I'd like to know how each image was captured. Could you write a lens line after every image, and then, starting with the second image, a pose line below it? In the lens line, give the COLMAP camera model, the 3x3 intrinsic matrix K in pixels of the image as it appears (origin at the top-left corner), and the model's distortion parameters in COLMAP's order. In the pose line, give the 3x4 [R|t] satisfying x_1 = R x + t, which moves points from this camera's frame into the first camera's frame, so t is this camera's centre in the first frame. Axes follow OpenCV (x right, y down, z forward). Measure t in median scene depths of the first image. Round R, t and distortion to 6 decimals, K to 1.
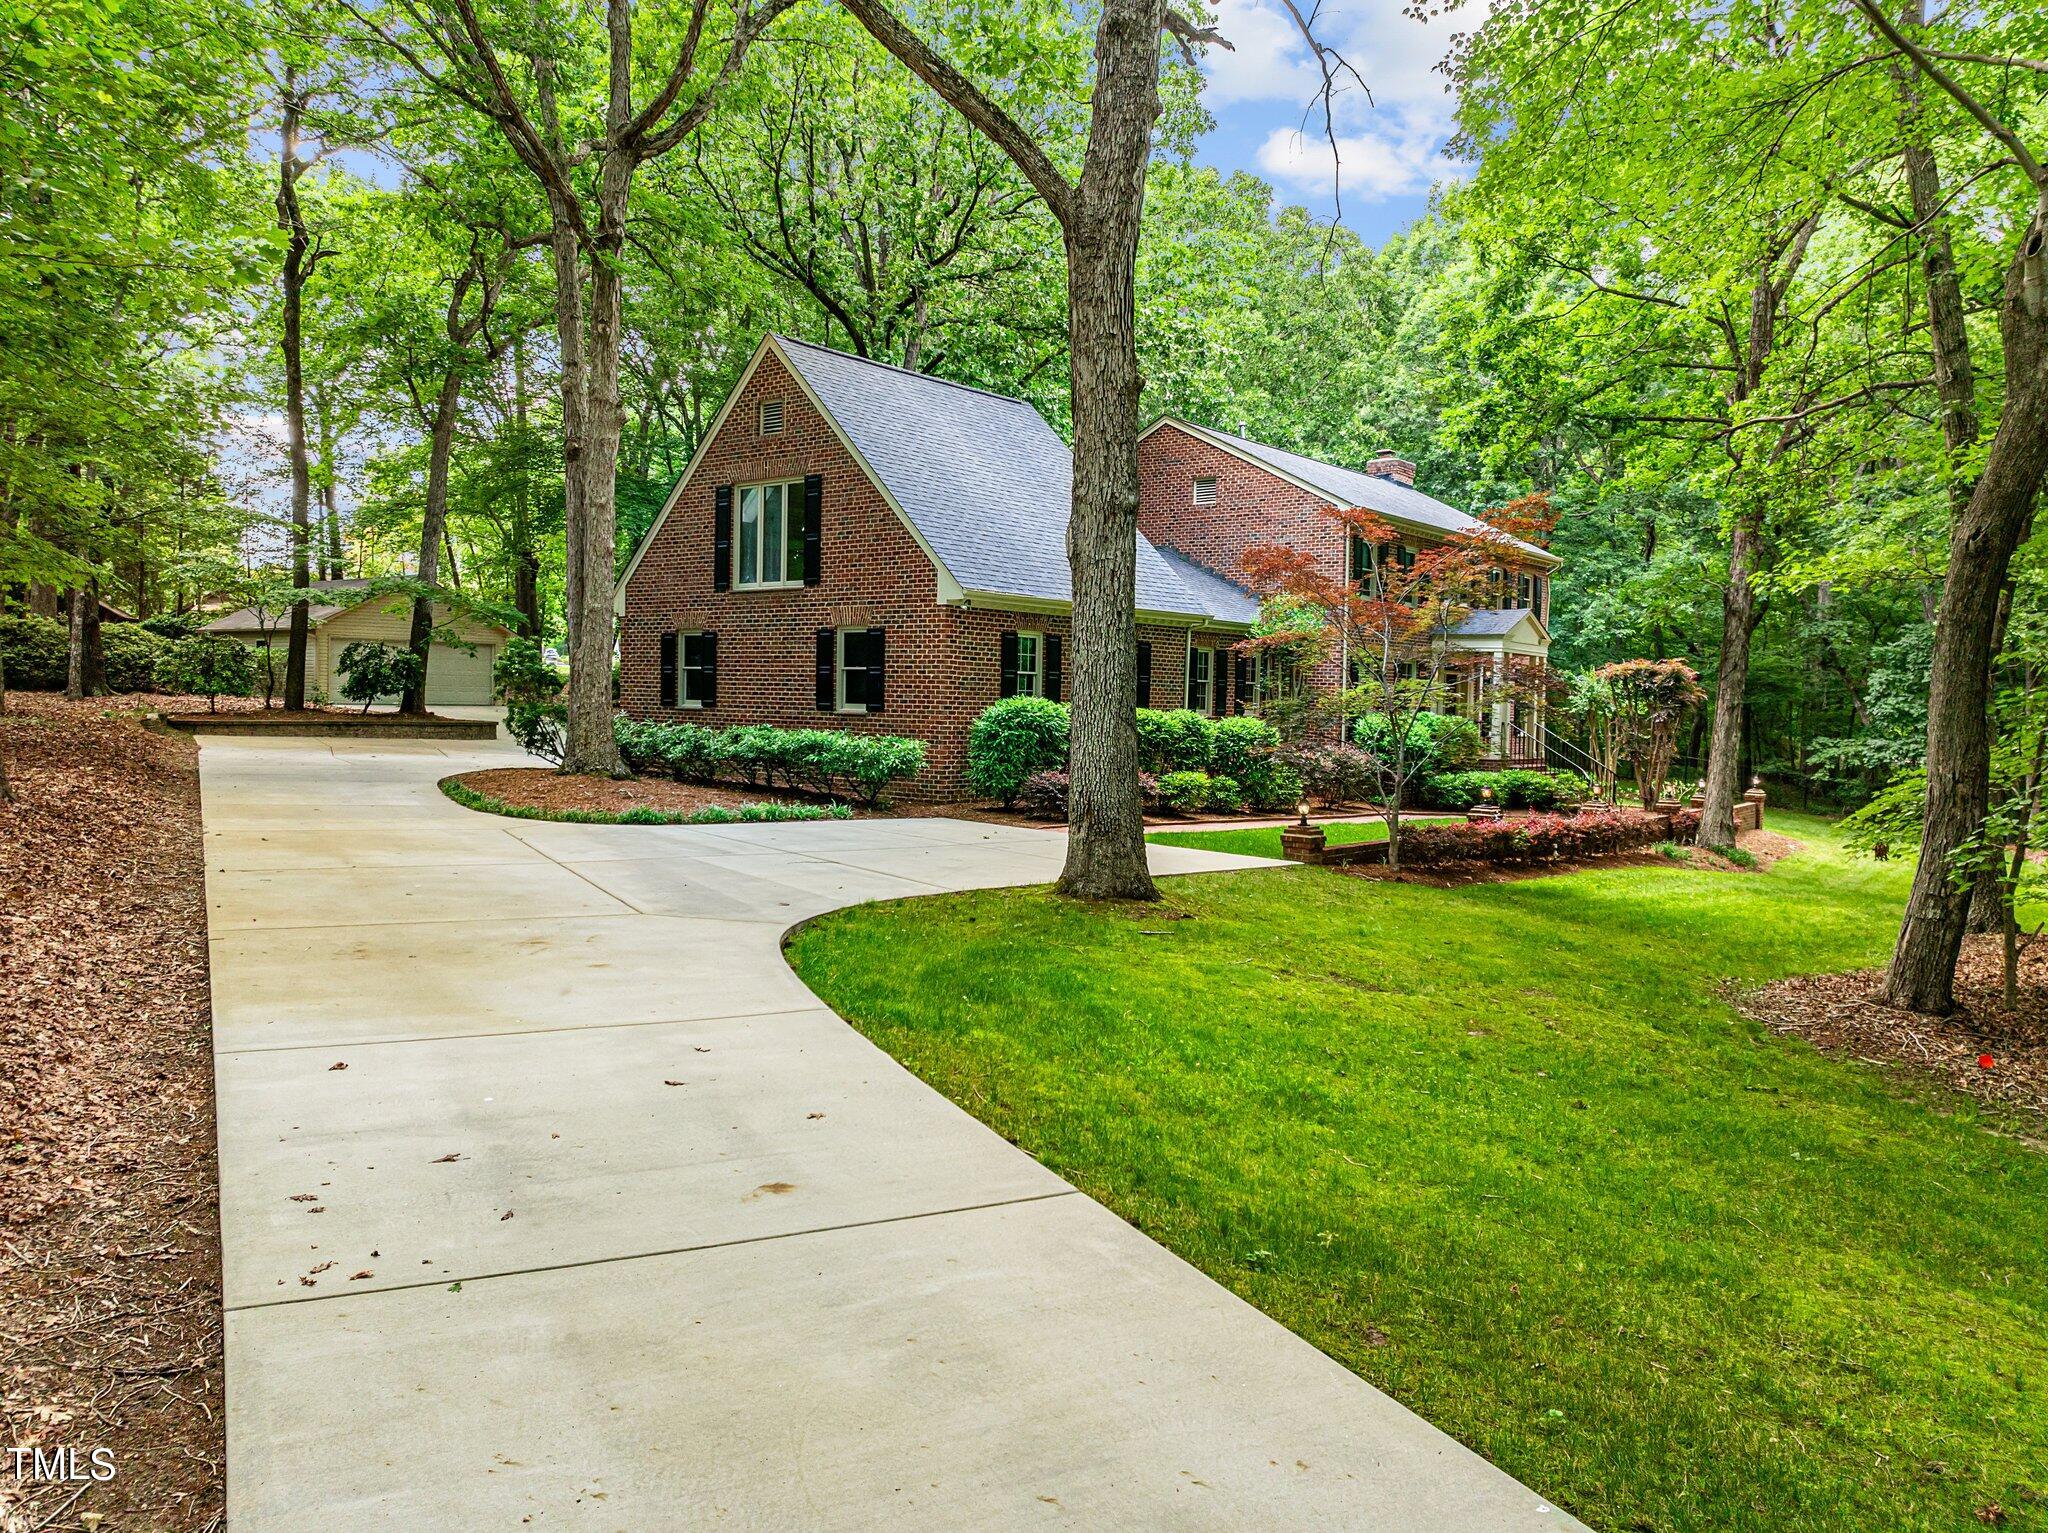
lens RADIAL K [[1426.7, 0, 1020.4], [0, 1426.7, 771.3], [0, 0, 1]] dist [-0.043049, -0.002375]
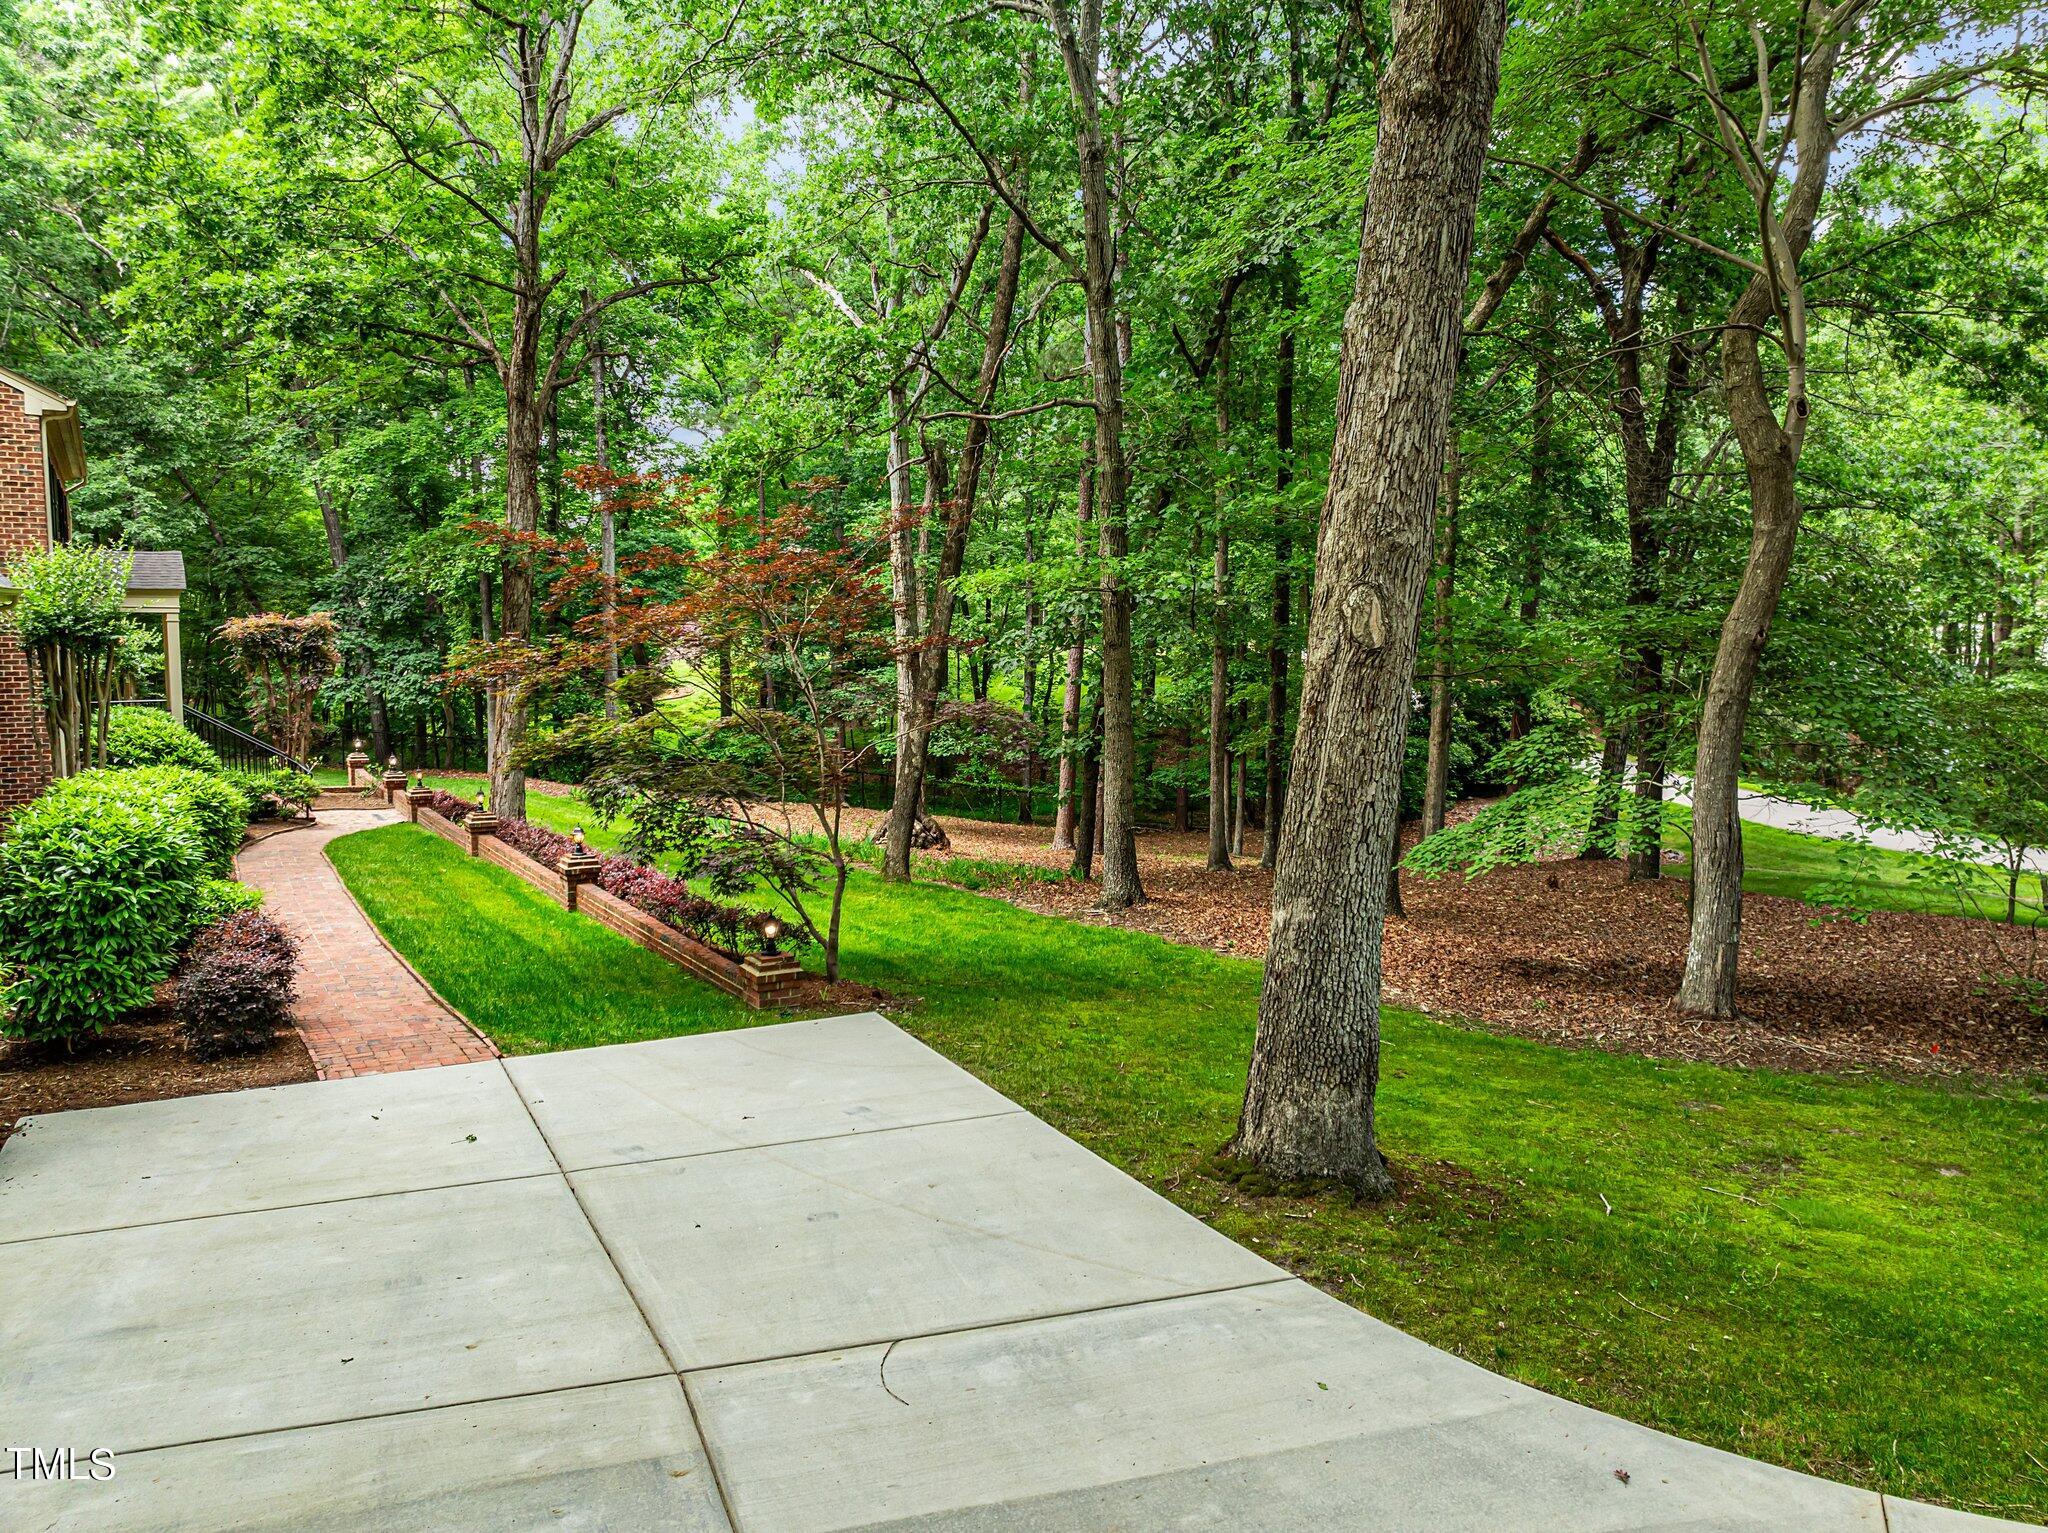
lens RADIAL K [[1420.9, 0, 1032.8], [0, 1420.9, 769.9], [0, 0, 1]] dist [-0.029821, -0.002597]
pose [[0.308824, -0.116763, 0.943925, -0.292406], [0.038793, 0.993156, 0.110161, -0.089419], [-0.950328, 0.002597, 0.311240, 0.481837]]
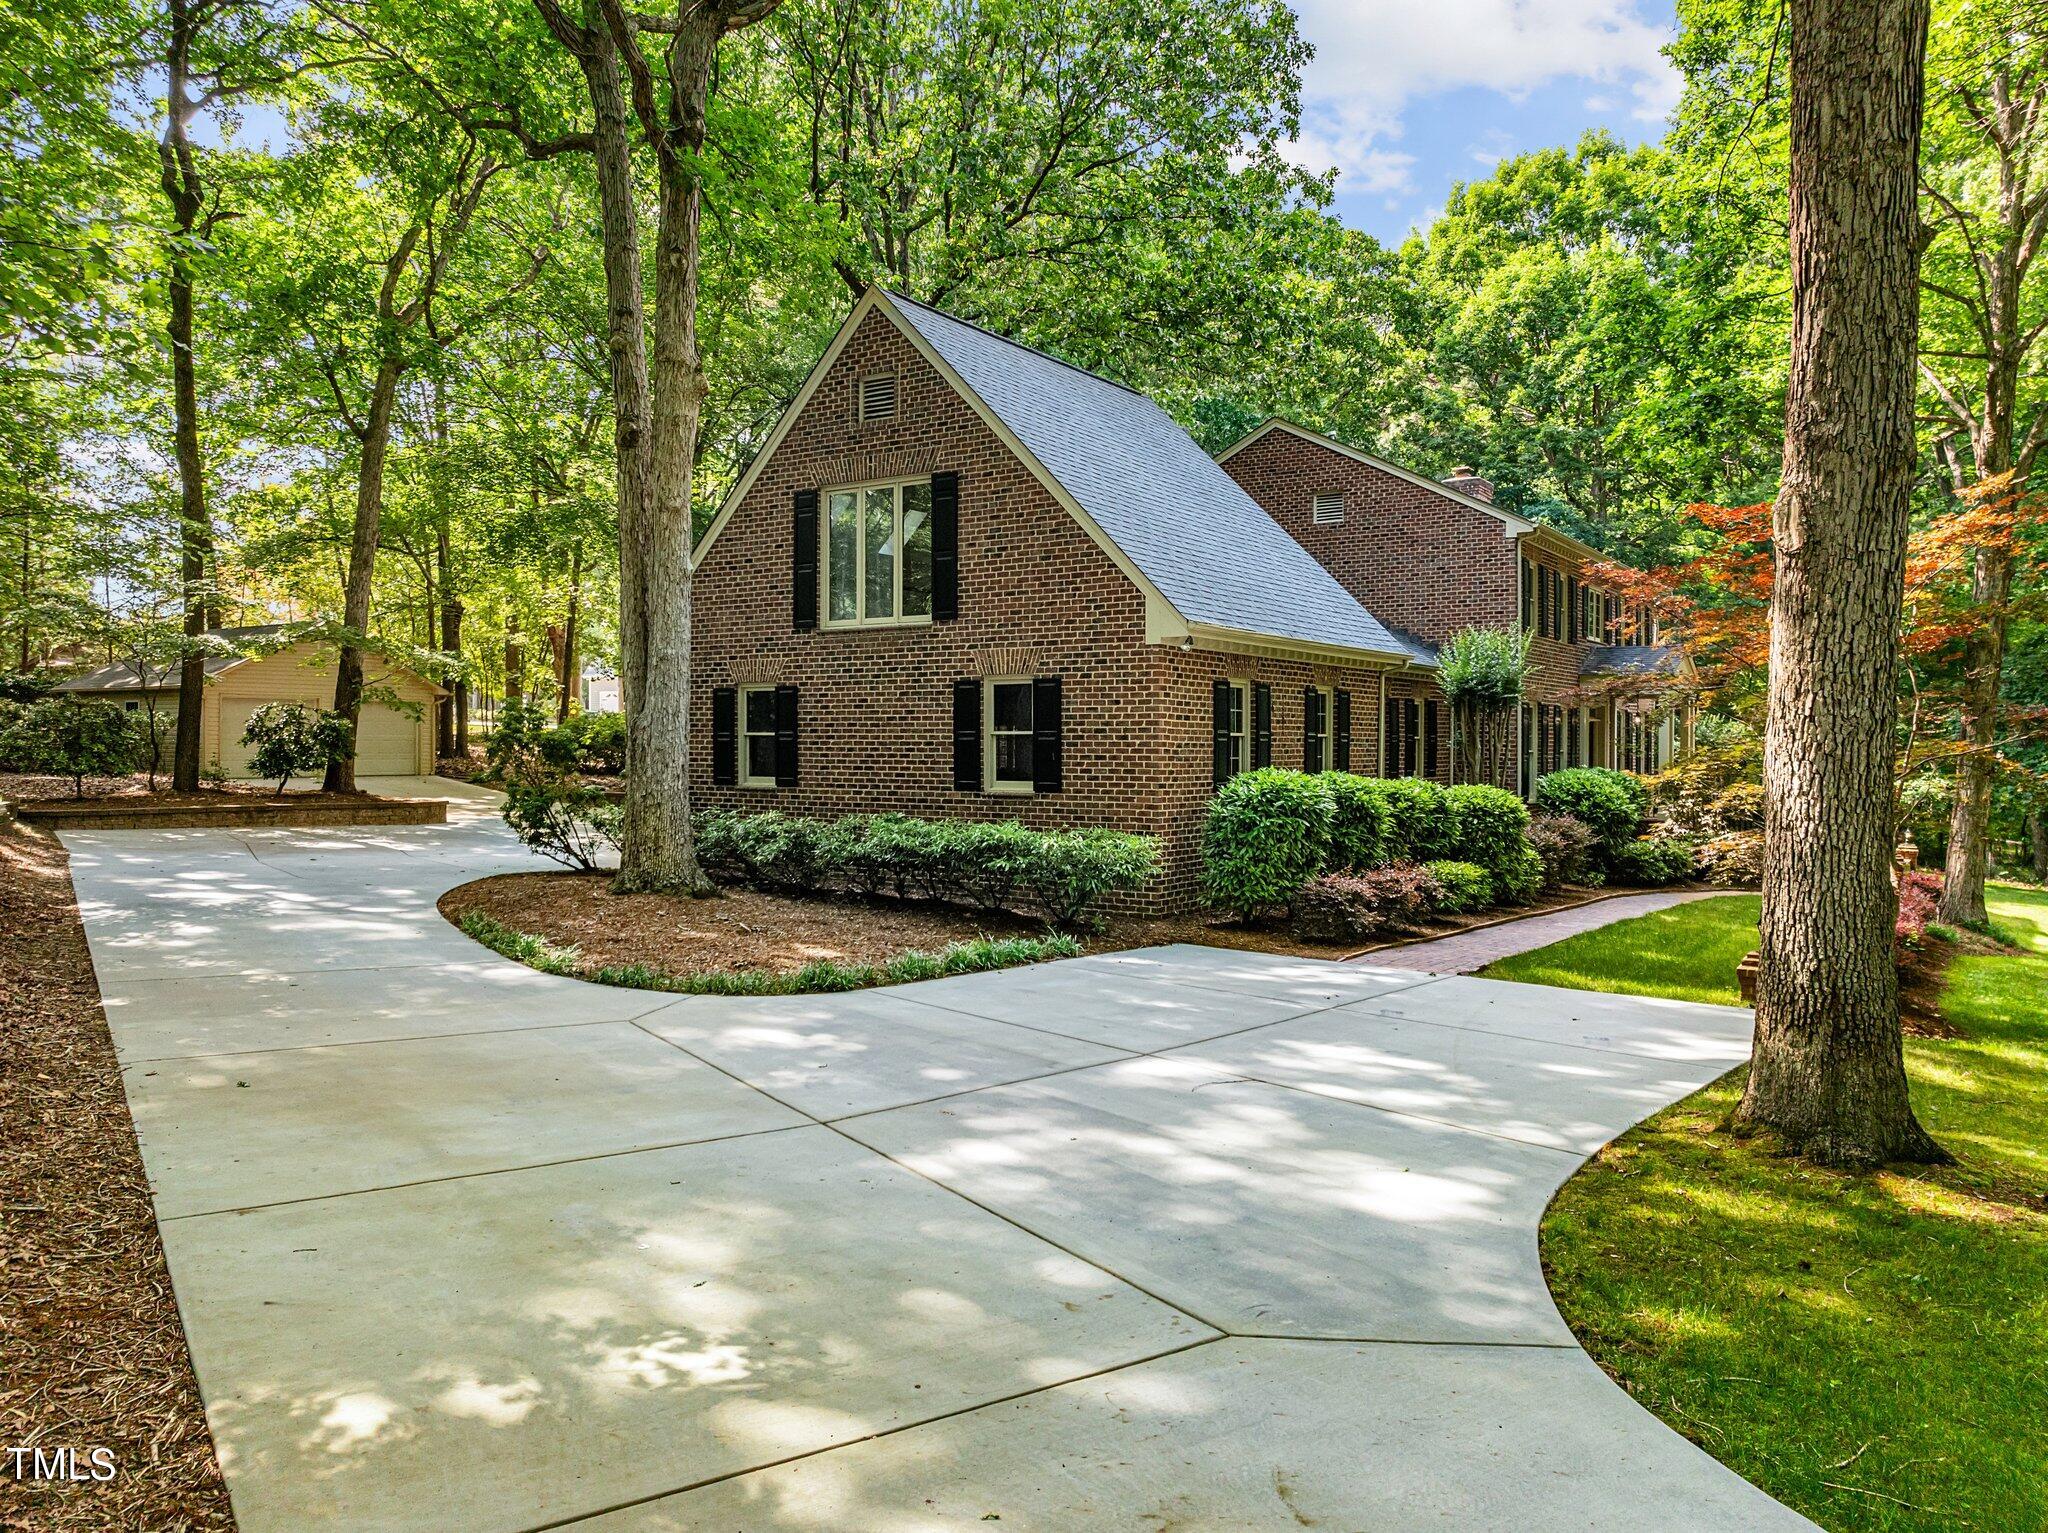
lens RADIAL K [[1438.1, 0, 1024.8], [0, 1438.1, 763.7], [0, 0, 1]] dist [-0.035580, -0.000520]
pose [[0.996514, -0.019308, 0.081162, -0.157536], [0.022302, 0.999098, -0.036149, -0.027296], [-0.080391, 0.037833, 0.996045, 0.243429]]
